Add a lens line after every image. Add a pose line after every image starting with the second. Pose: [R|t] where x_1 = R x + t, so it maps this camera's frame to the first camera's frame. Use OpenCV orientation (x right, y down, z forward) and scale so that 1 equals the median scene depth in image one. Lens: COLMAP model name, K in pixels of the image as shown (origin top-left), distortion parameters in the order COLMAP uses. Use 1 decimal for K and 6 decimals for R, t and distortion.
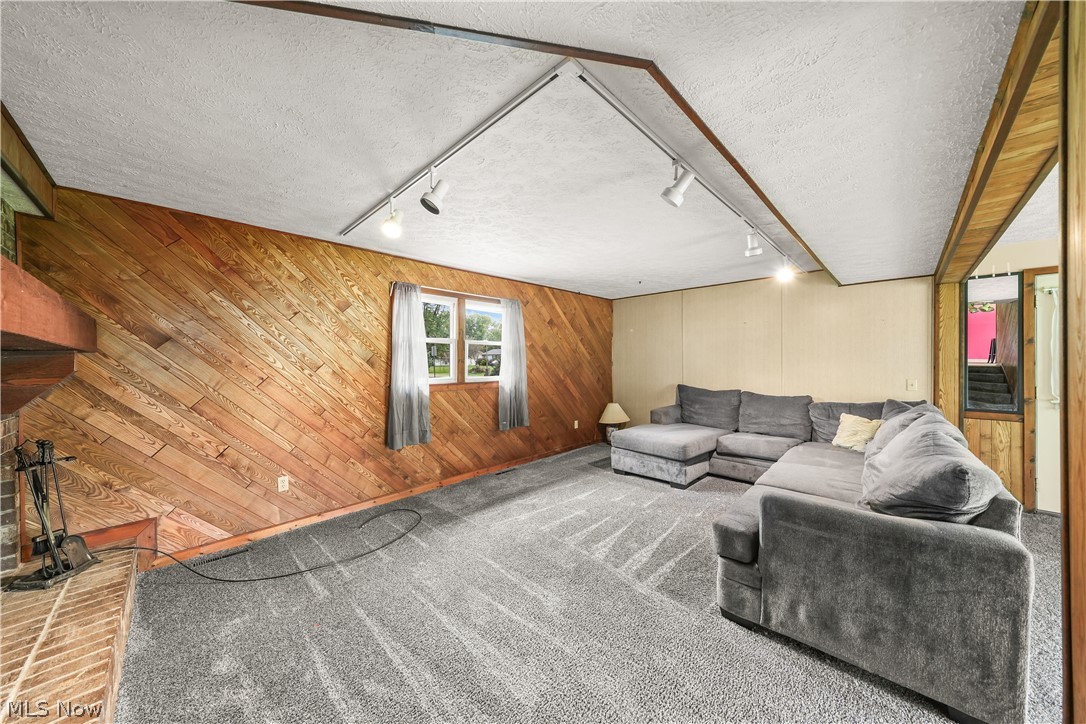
lens RADIAL K [[369.5, 0, 542.4], [0, 369.5, 359.4], [0, 0, 1]] dist [0.001418, -0.000184]
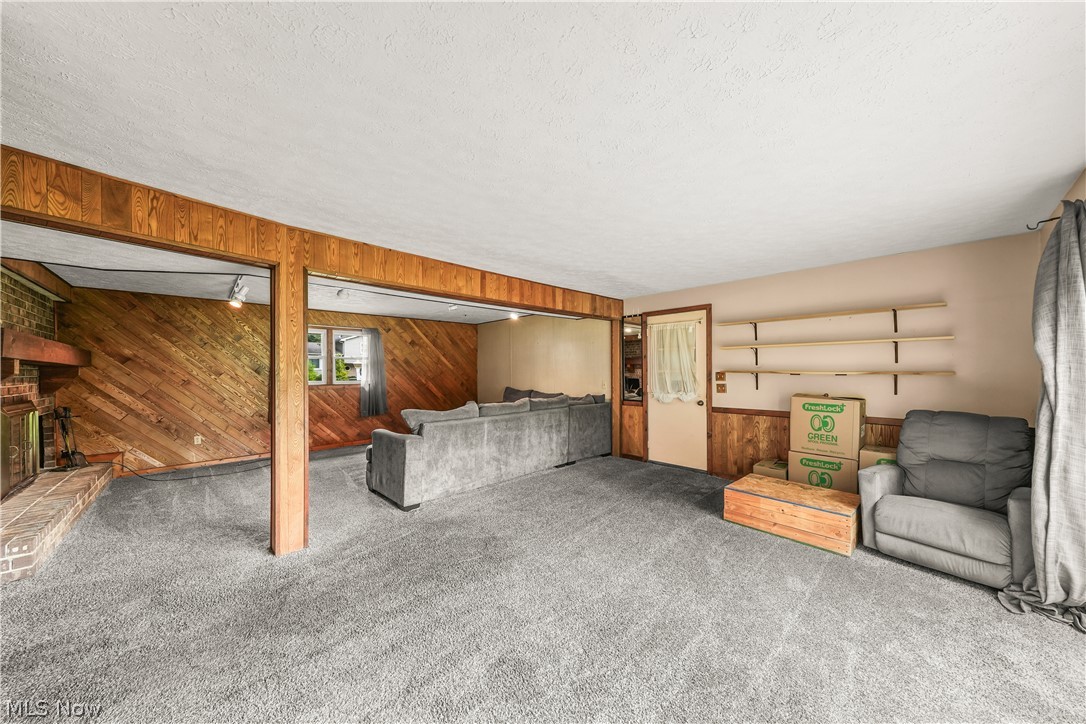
lens RADIAL K [[369.5, 0, 538.1], [0, 369.5, 368.5], [0, 0, 1]] dist [0.001418, -0.000184]
pose [[0.999163, -0.003371, -0.040757, 1.113110], [0.003310, 0.999993, -0.001568, 0.002141], [0.040762, 0.001431, 0.999168, -0.780854]]
